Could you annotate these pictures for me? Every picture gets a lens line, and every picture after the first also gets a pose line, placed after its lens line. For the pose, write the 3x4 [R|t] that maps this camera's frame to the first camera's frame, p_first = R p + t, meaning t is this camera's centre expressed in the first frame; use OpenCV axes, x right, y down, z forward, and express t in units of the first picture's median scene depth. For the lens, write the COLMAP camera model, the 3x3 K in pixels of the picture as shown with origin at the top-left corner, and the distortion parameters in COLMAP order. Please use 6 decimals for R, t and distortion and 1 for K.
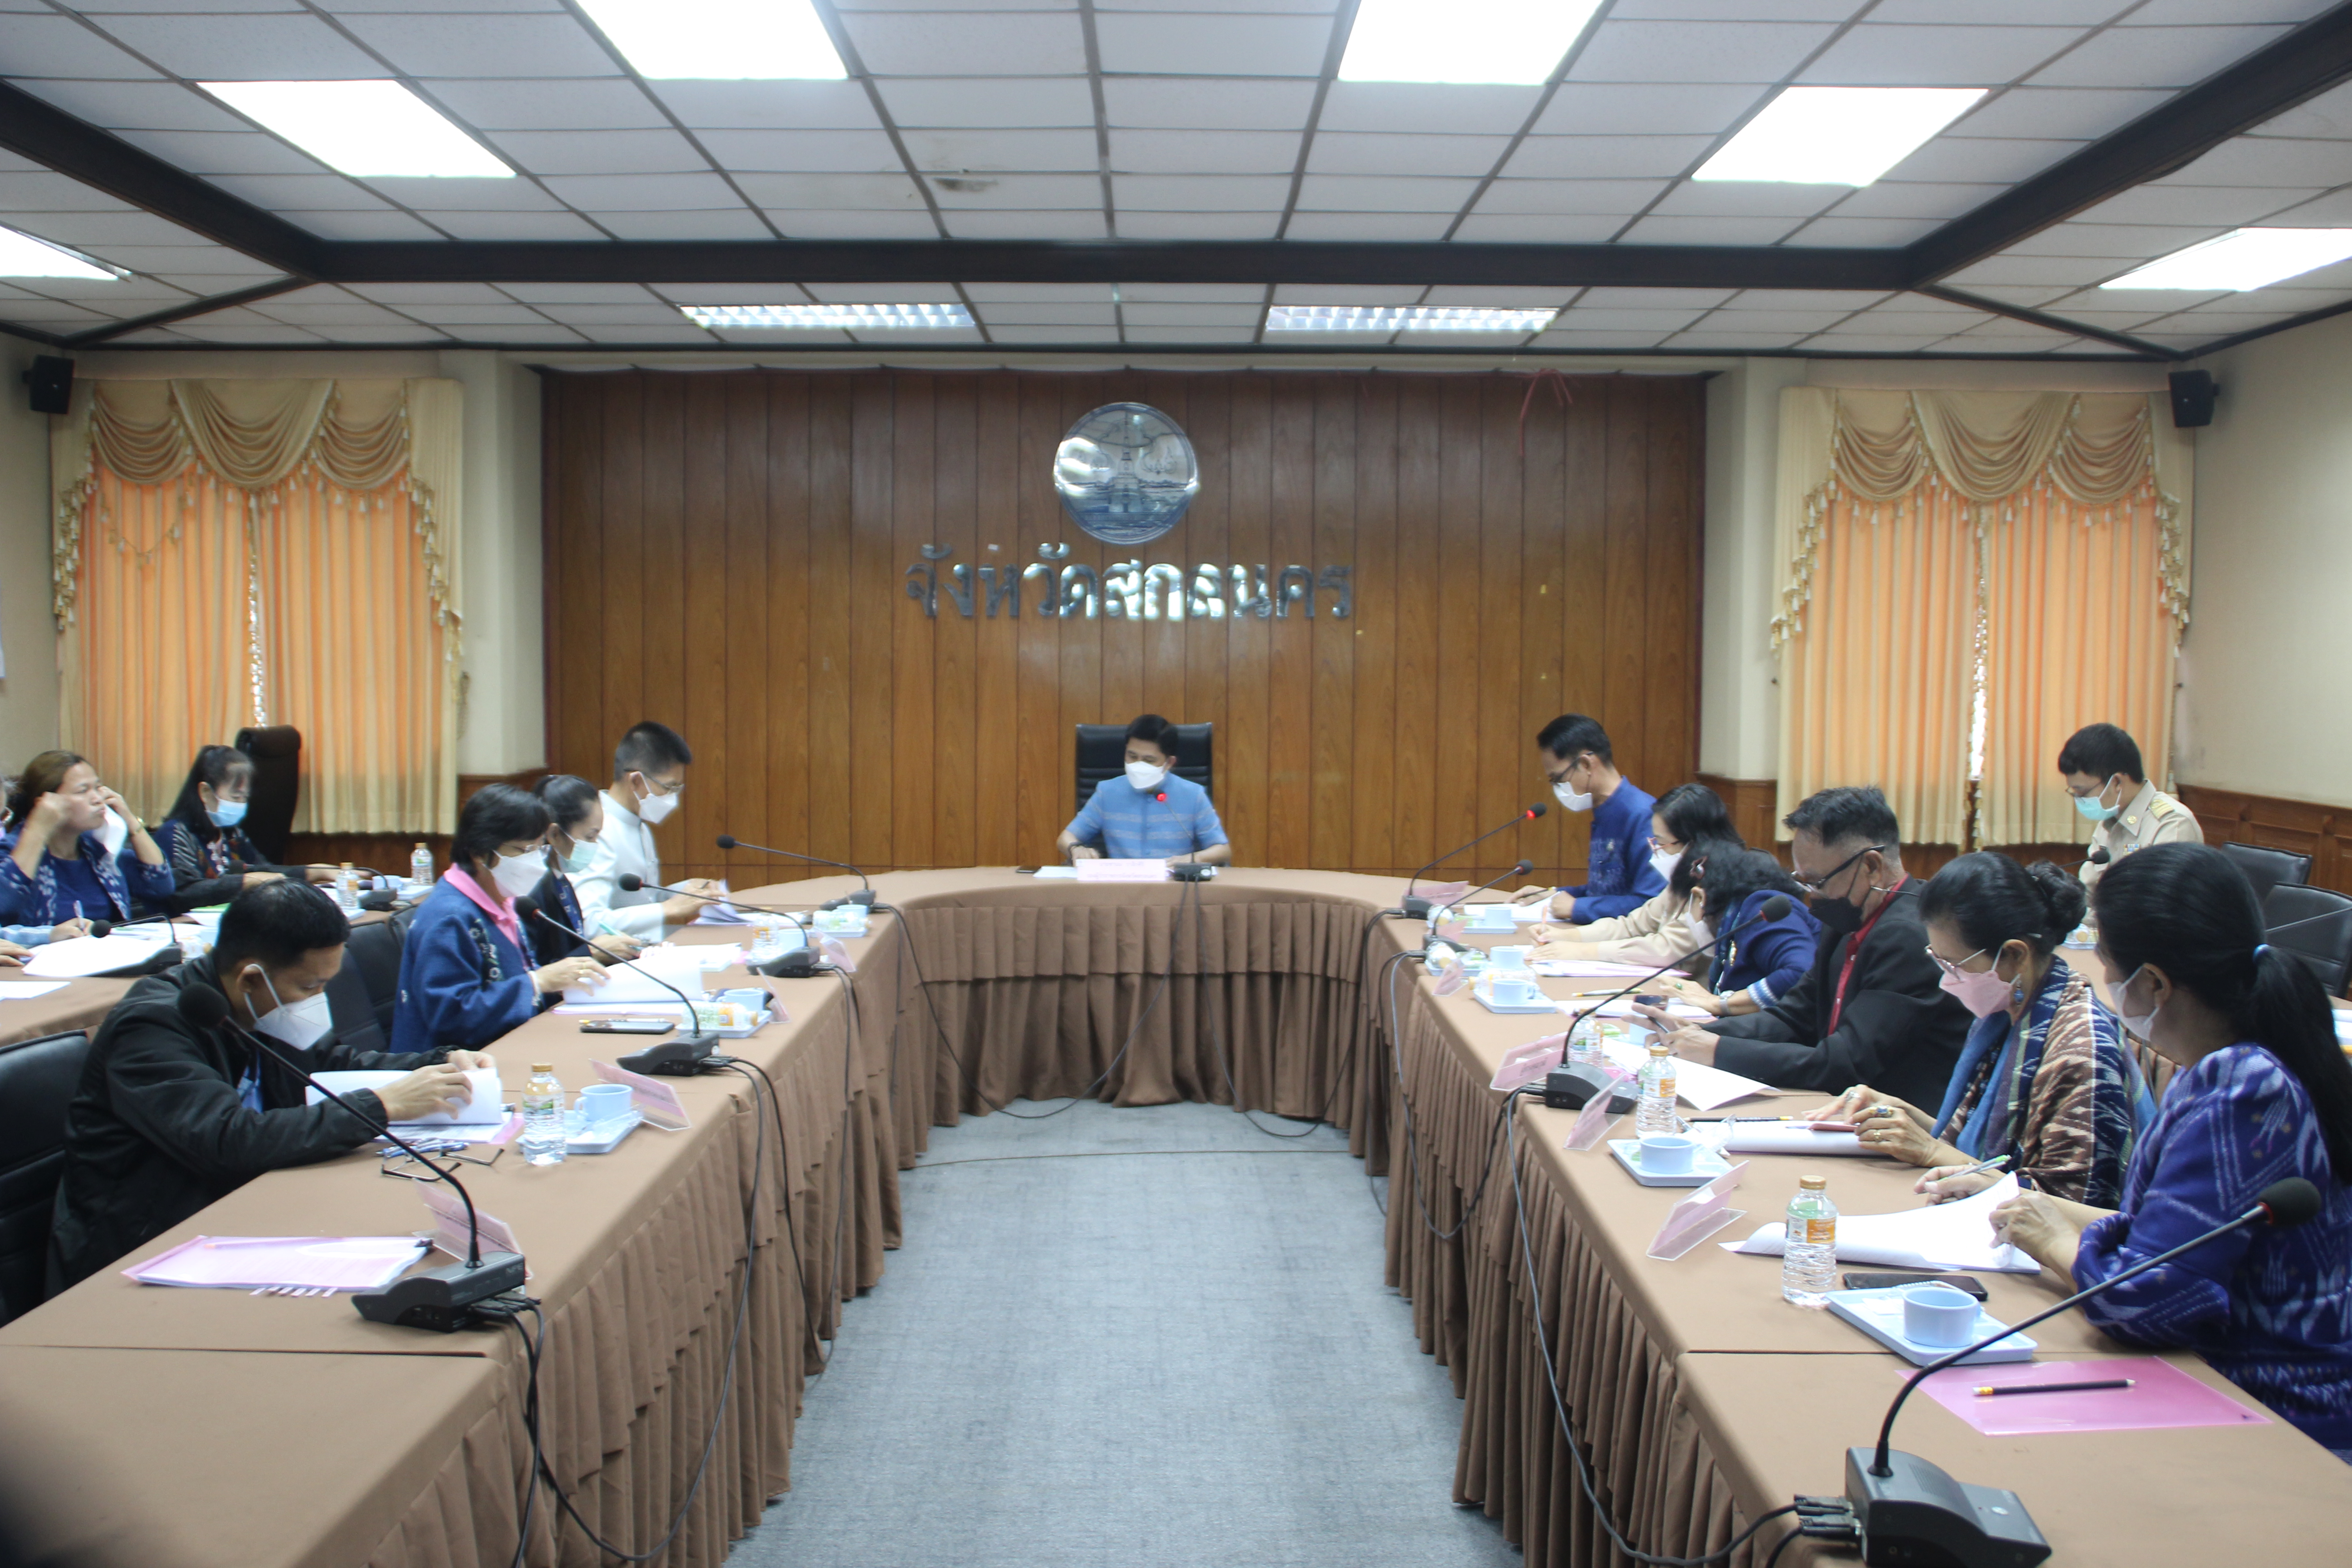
lens RADIAL K [[2538.9, 0, 1176.0], [0, 2538.9, 784.0], [0, 0, 1]] dist [0.084153, -0.307306]
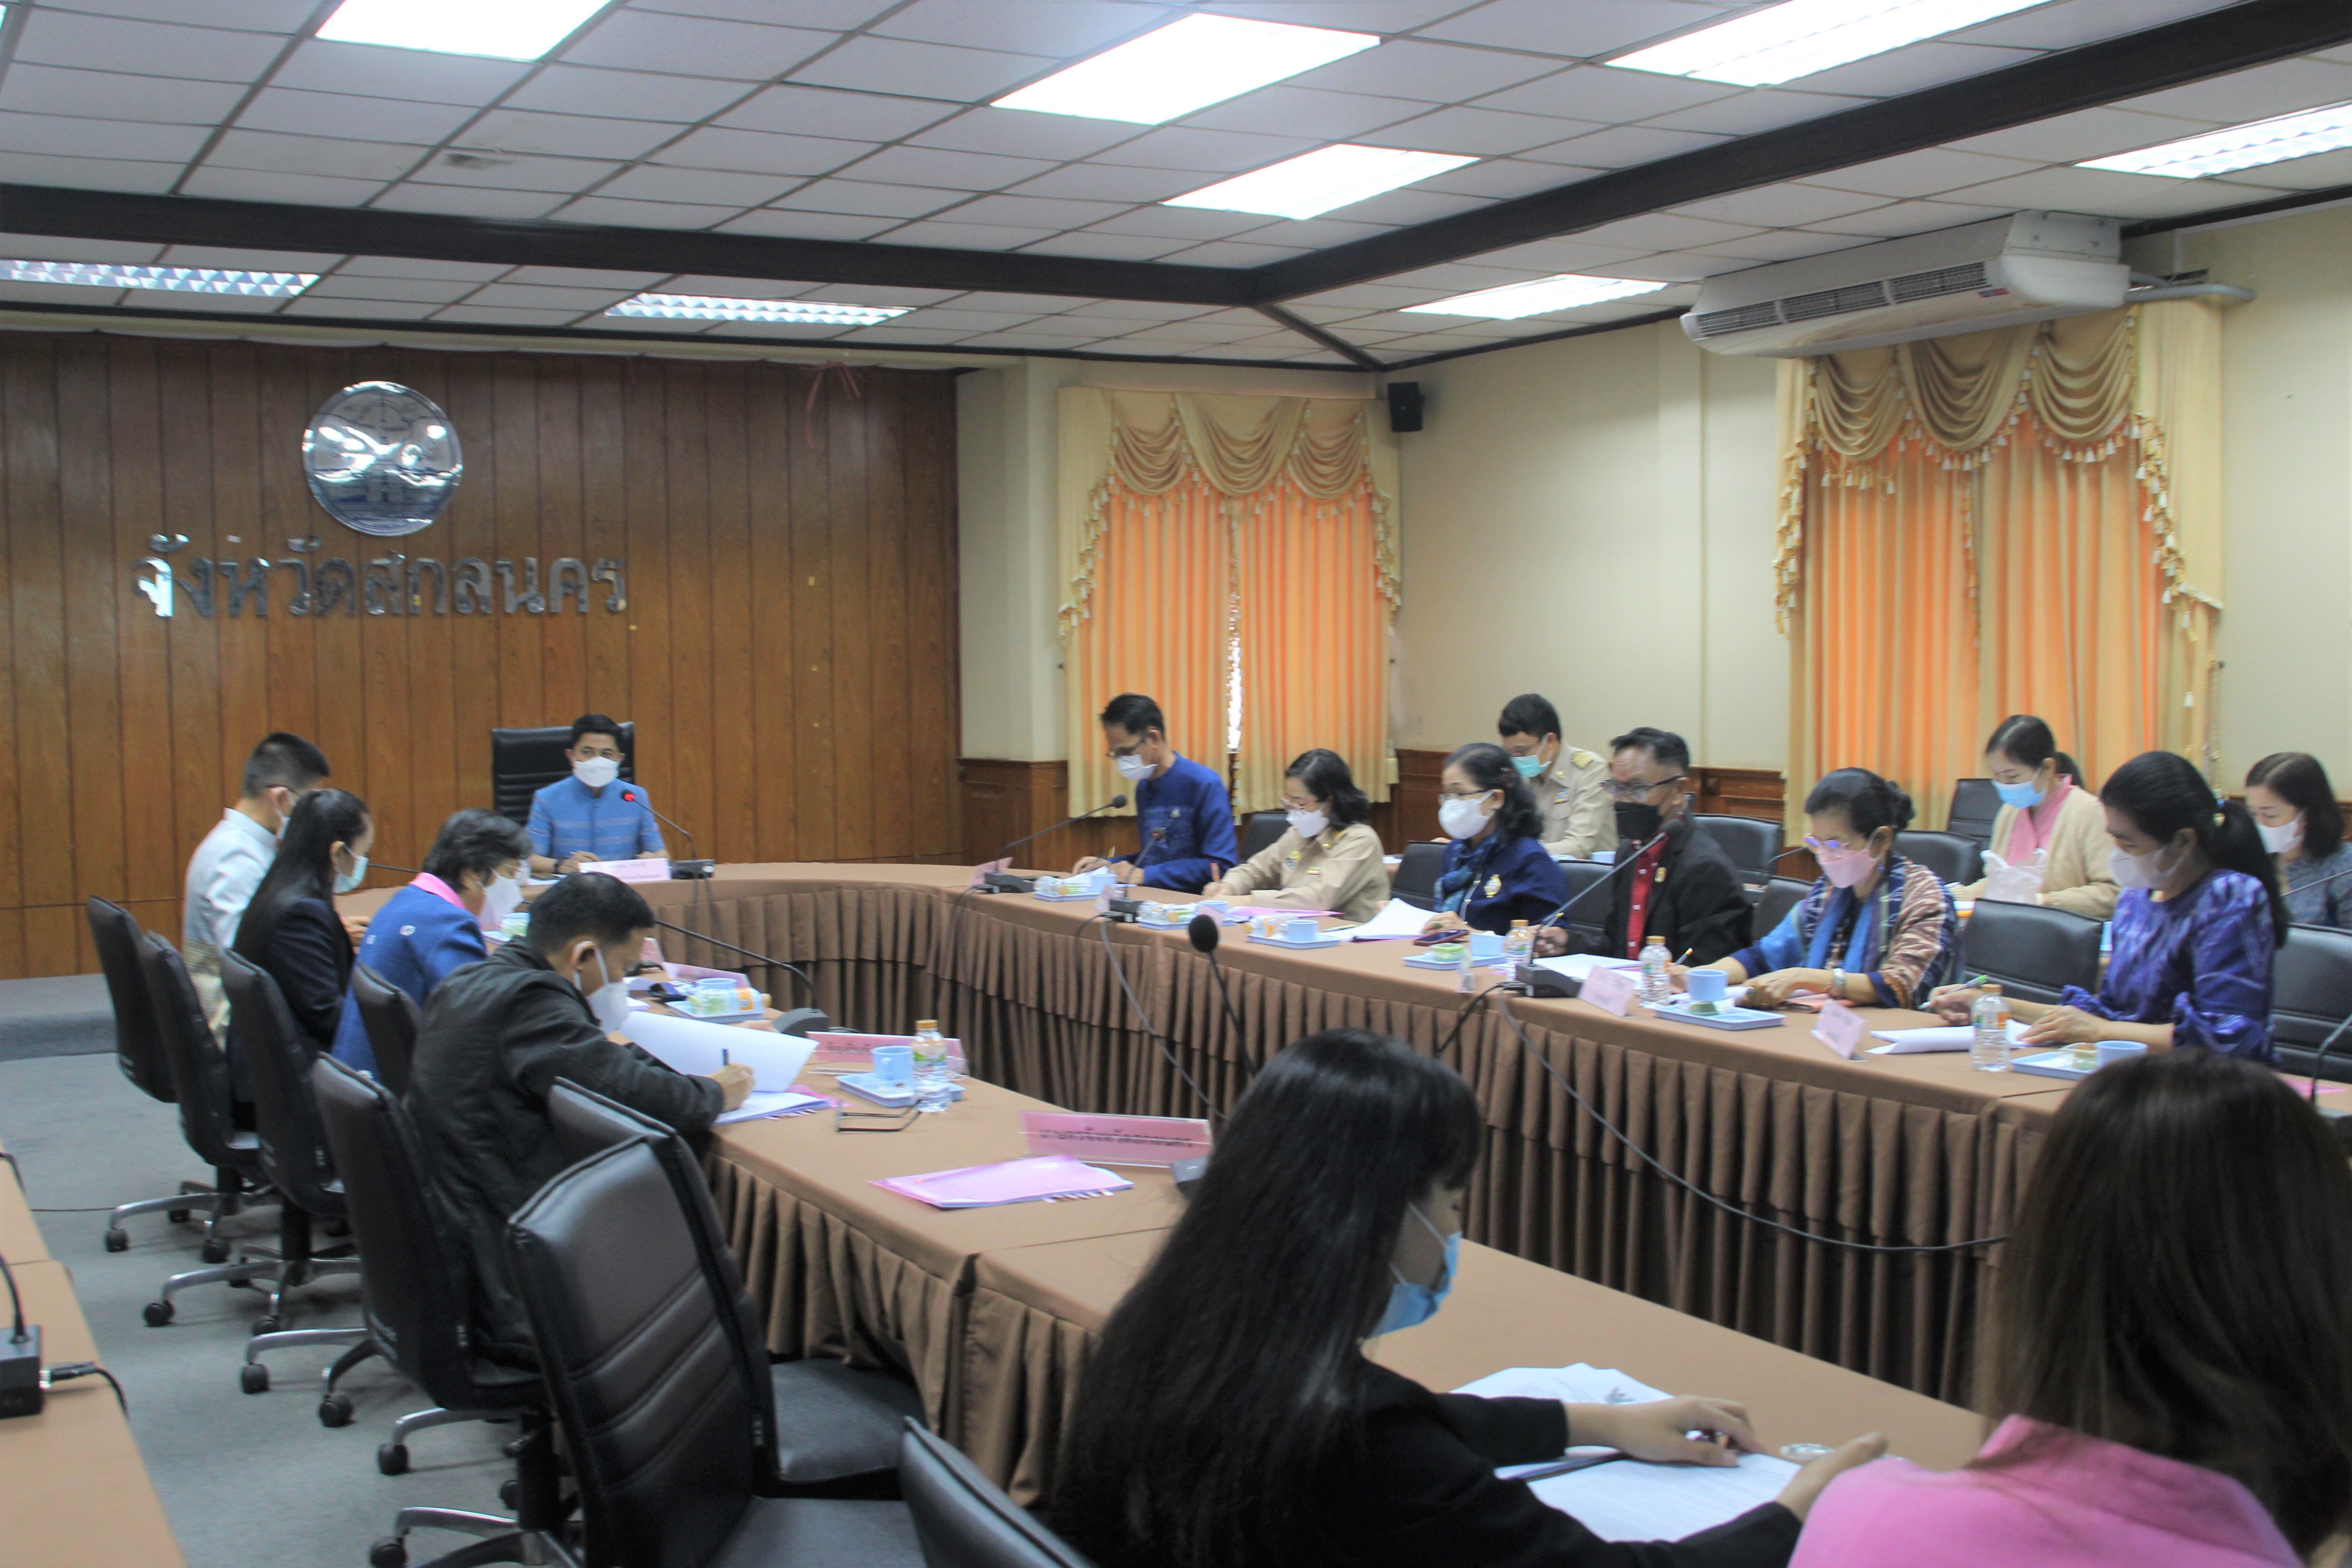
lens RADIAL K [[2812.1, 0, 1176.0], [0, 2812.1, 784.0], [0, 0, 1]] dist [0.019236, 0.038156]
pose [[0.873348, -0.044223, 0.485086, -0.292098], [0.047209, 0.998867, 0.006066, 0.003421], [-0.484804, 0.017602, 0.874446, -0.034228]]
